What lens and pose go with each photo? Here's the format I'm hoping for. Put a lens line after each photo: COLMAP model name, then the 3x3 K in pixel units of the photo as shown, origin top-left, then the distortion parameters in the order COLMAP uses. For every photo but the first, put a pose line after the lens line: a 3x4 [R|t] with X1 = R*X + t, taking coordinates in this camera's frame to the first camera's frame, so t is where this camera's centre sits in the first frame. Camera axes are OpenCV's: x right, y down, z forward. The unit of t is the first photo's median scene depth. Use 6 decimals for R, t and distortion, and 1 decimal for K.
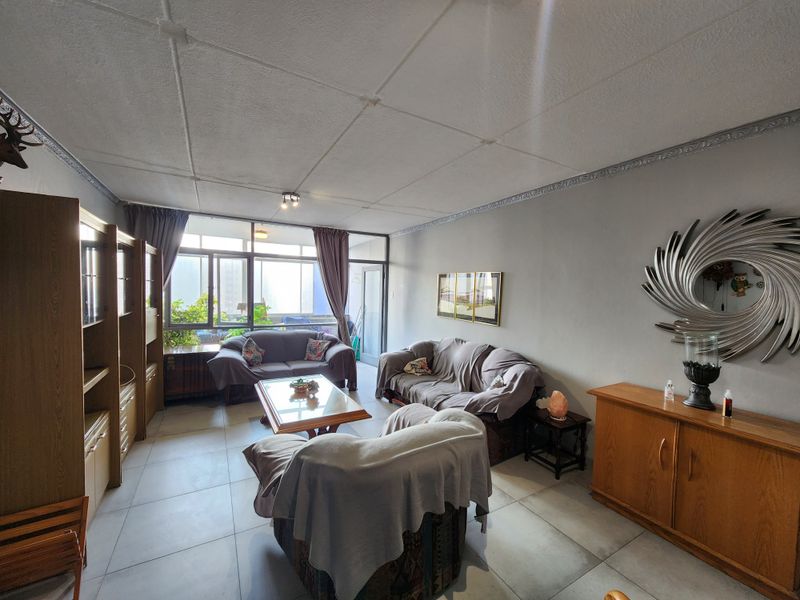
lens RADIAL K [[326.0, 0, 400.1], [0, 326.0, 304.7], [0, 0, 1]] dist [0.006899, -0.002932]
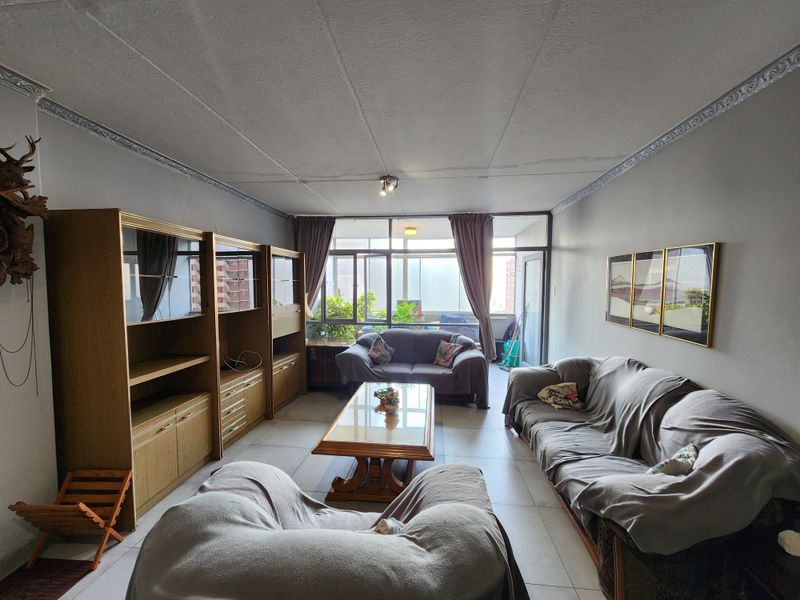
lens RADIAL K [[326.0, 0, 400.1], [0, 326.0, 304.7], [0, 0, 1]] dist [0.006899, -0.002932]
pose [[0.811067, 0.012221, -0.584825, 0.183234], [-0.006868, 0.999912, 0.011371, -0.004106], [0.584913, -0.005206, 0.811080, 0.254446]]
